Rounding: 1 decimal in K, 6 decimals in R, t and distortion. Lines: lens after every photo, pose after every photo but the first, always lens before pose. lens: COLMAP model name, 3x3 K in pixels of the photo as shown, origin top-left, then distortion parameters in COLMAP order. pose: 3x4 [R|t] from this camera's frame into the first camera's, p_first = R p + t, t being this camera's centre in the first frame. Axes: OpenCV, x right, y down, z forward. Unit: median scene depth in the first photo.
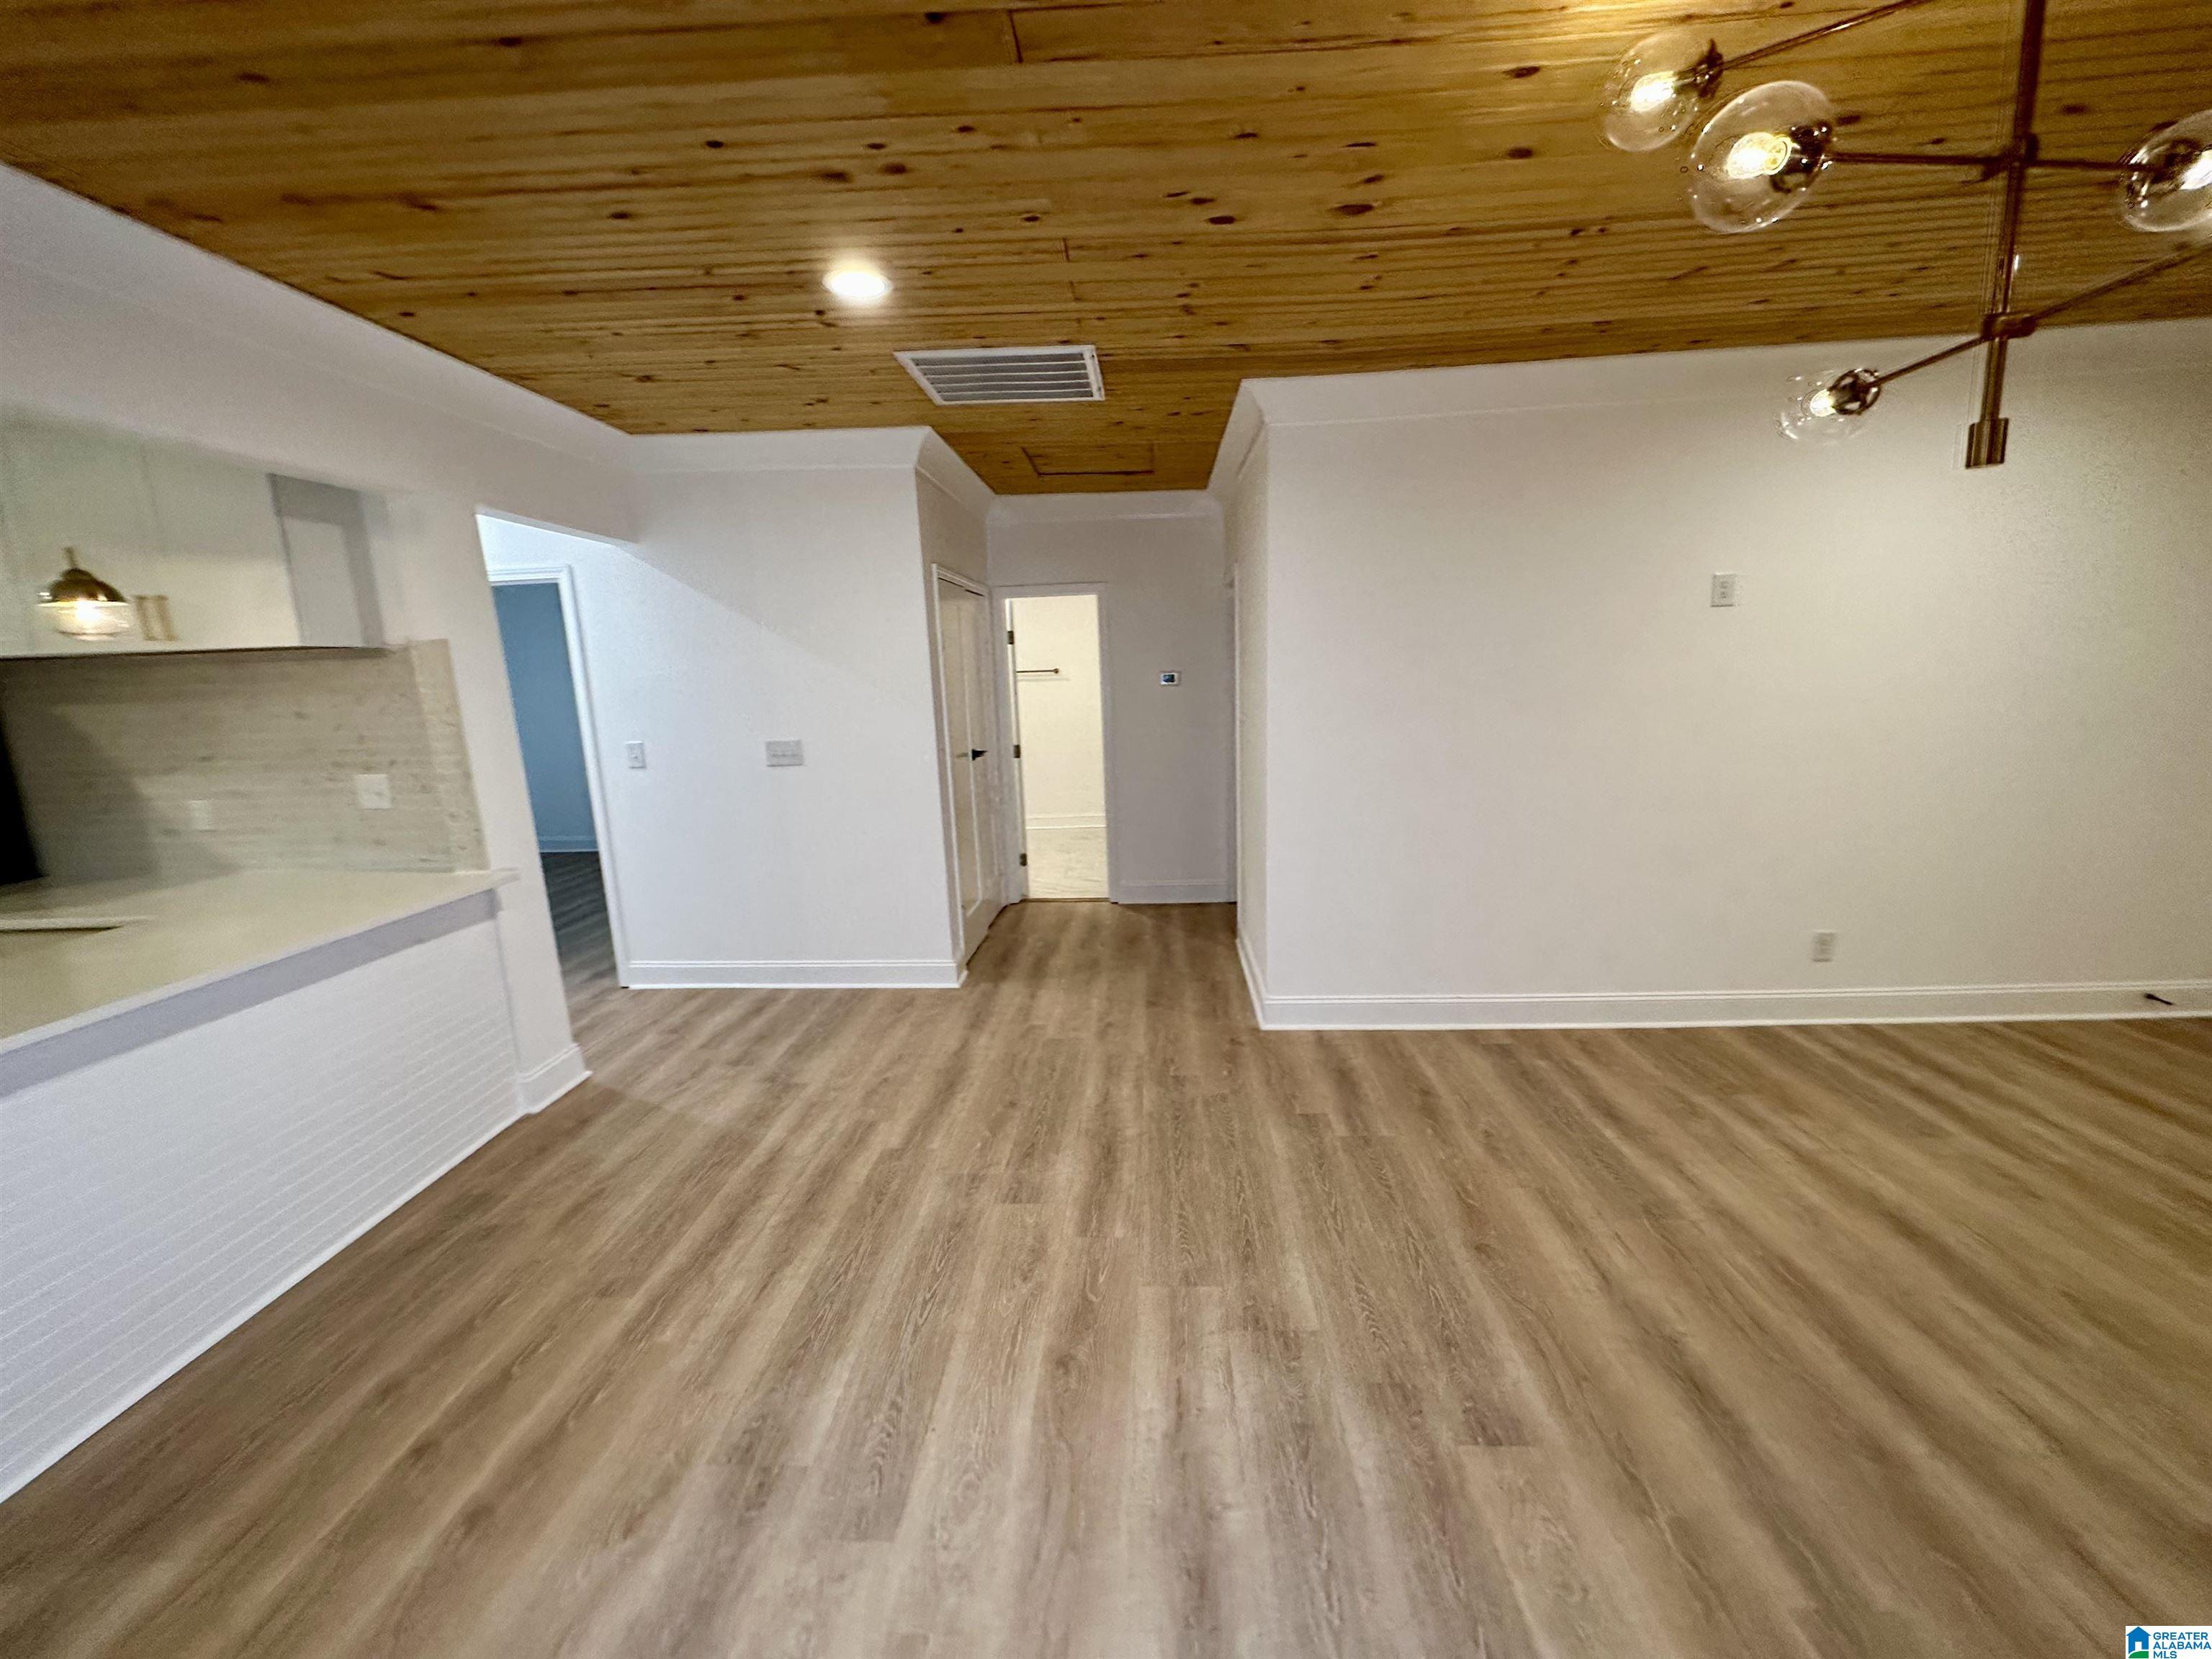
lens RADIAL K [[883.5, 0, 1110.7], [0, 883.5, 832.1], [0, 0, 1]] dist [-0.001606, 0.000526]
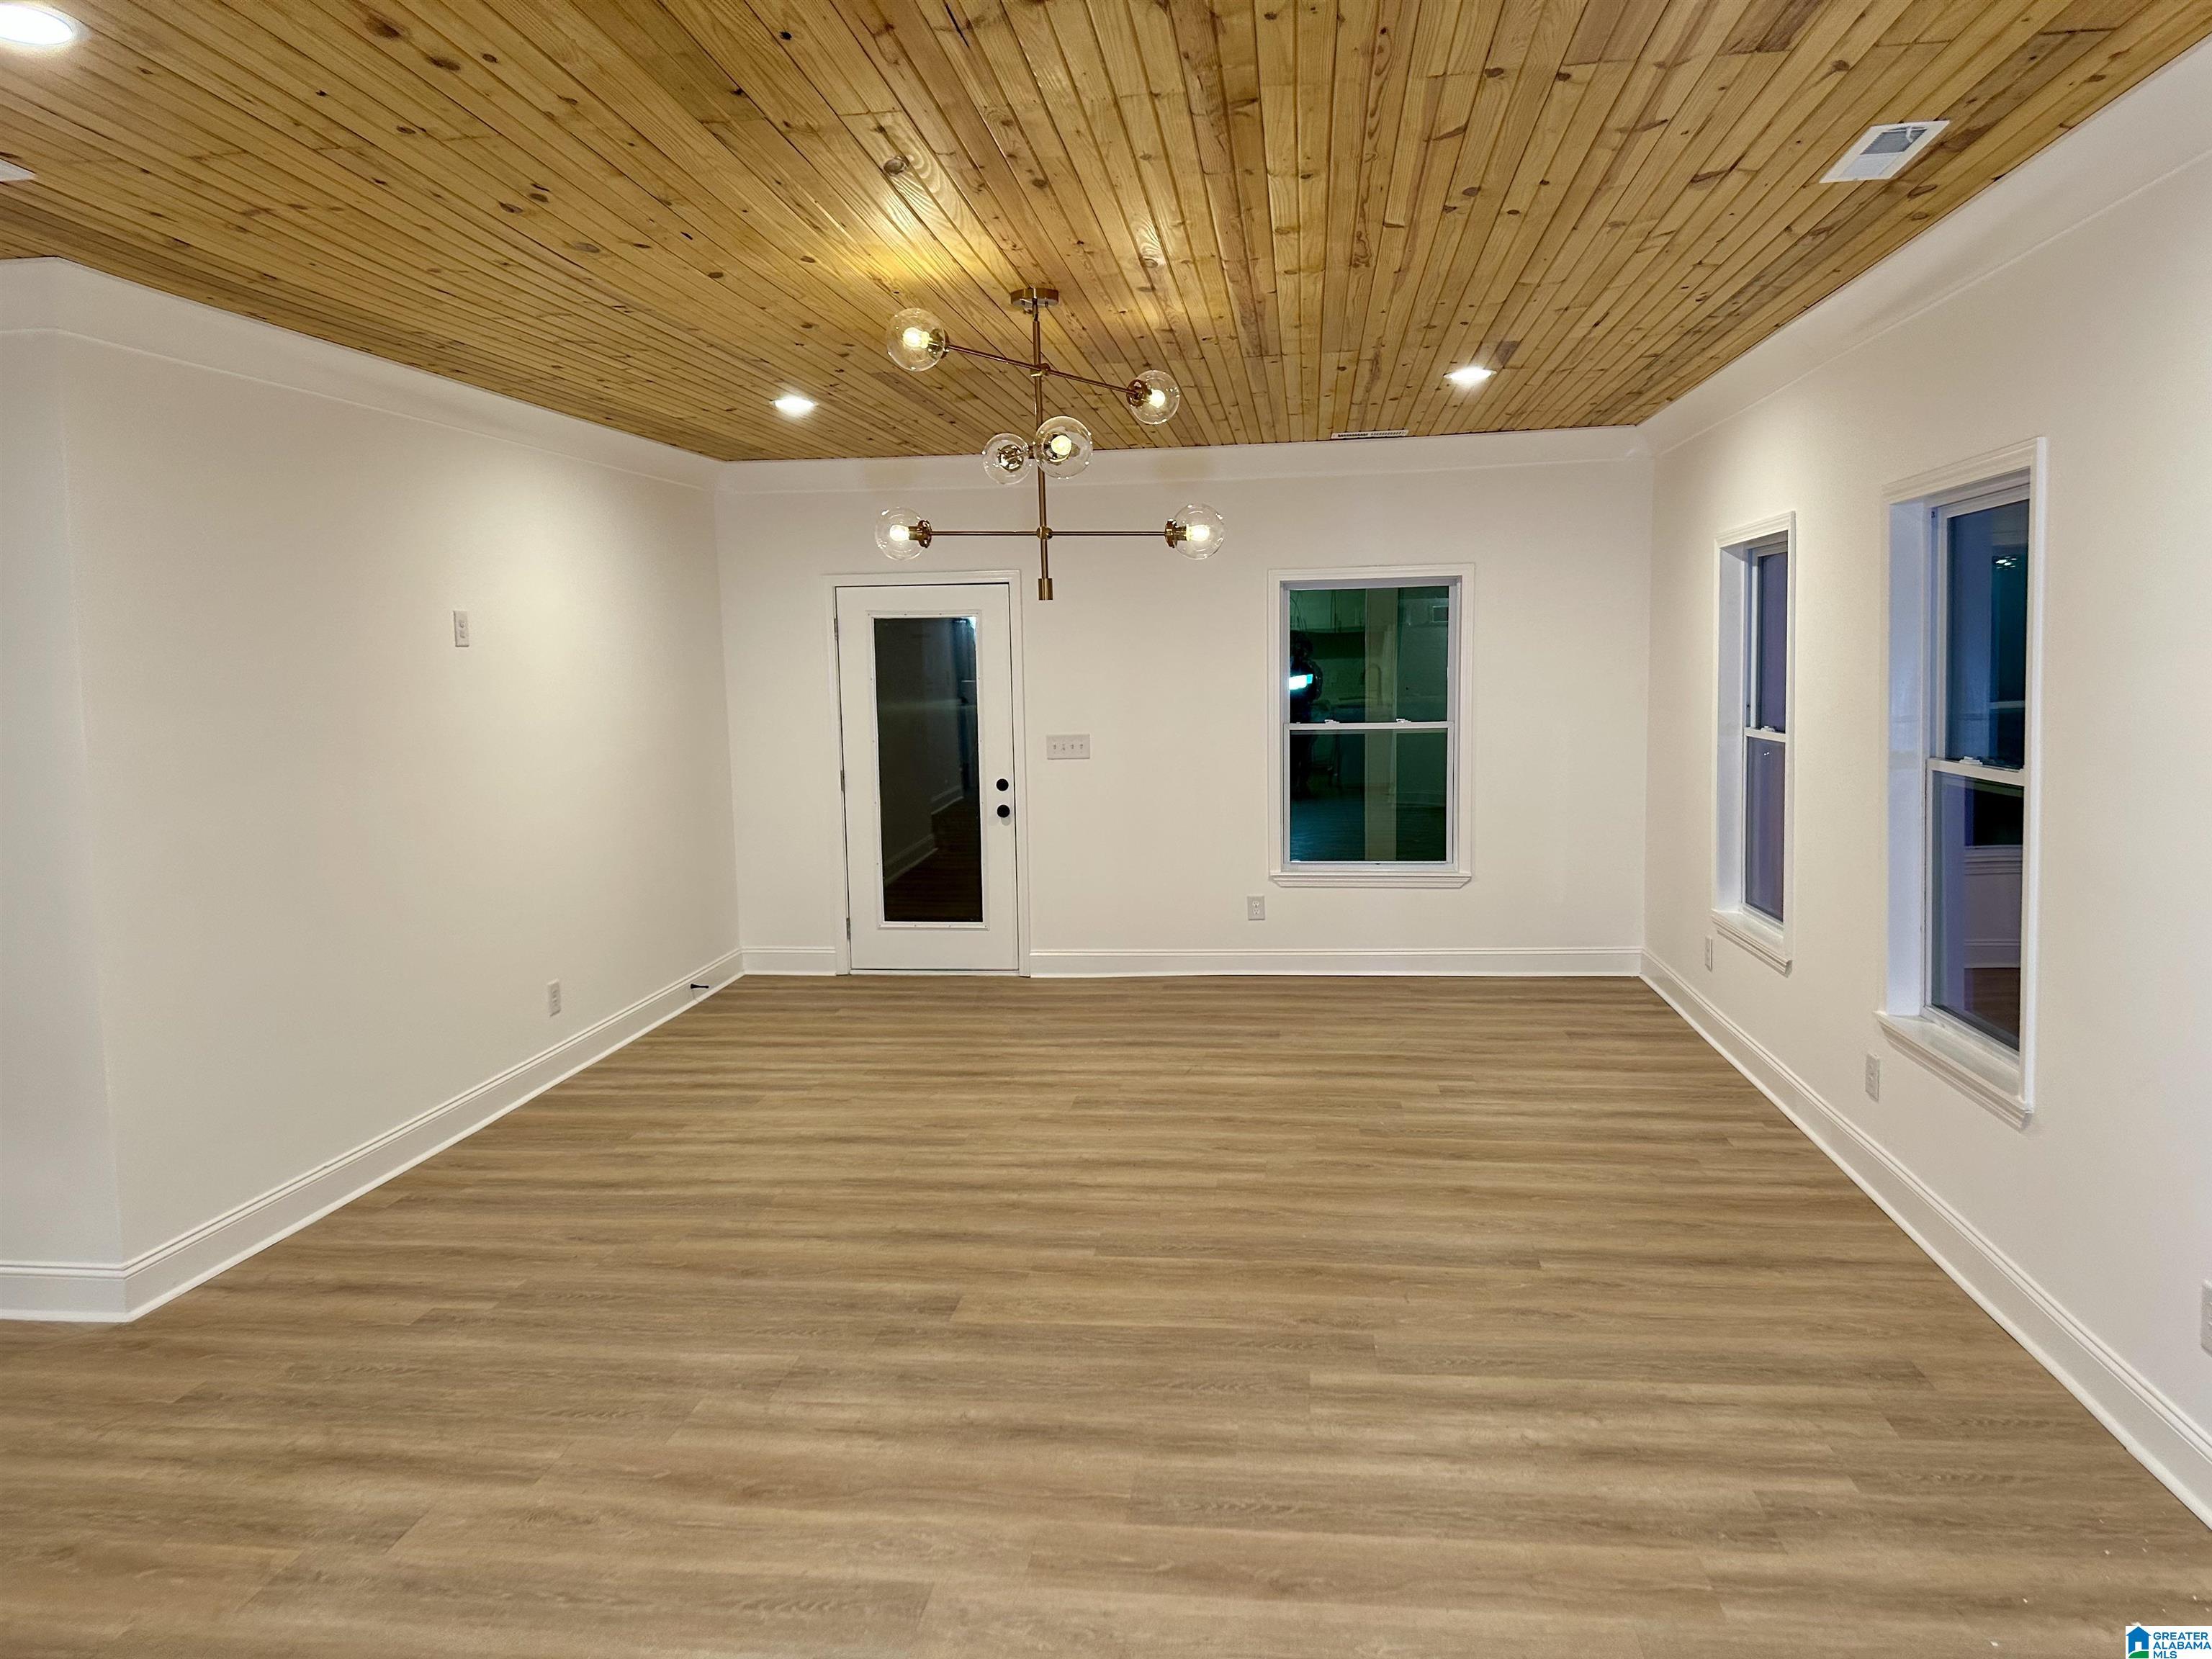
lens RADIAL K [[1550.4, 0, 1115.3], [0, 1550.4, 821.7], [0, 0, 1]] dist [0.057008, -0.064519]
pose [[0.066296, -0.066440, 0.995586, -1.091173], [0.197497, 0.978914, 0.052176, -0.035555], [-0.978059, 0.193166, 0.078020, 0.297709]]
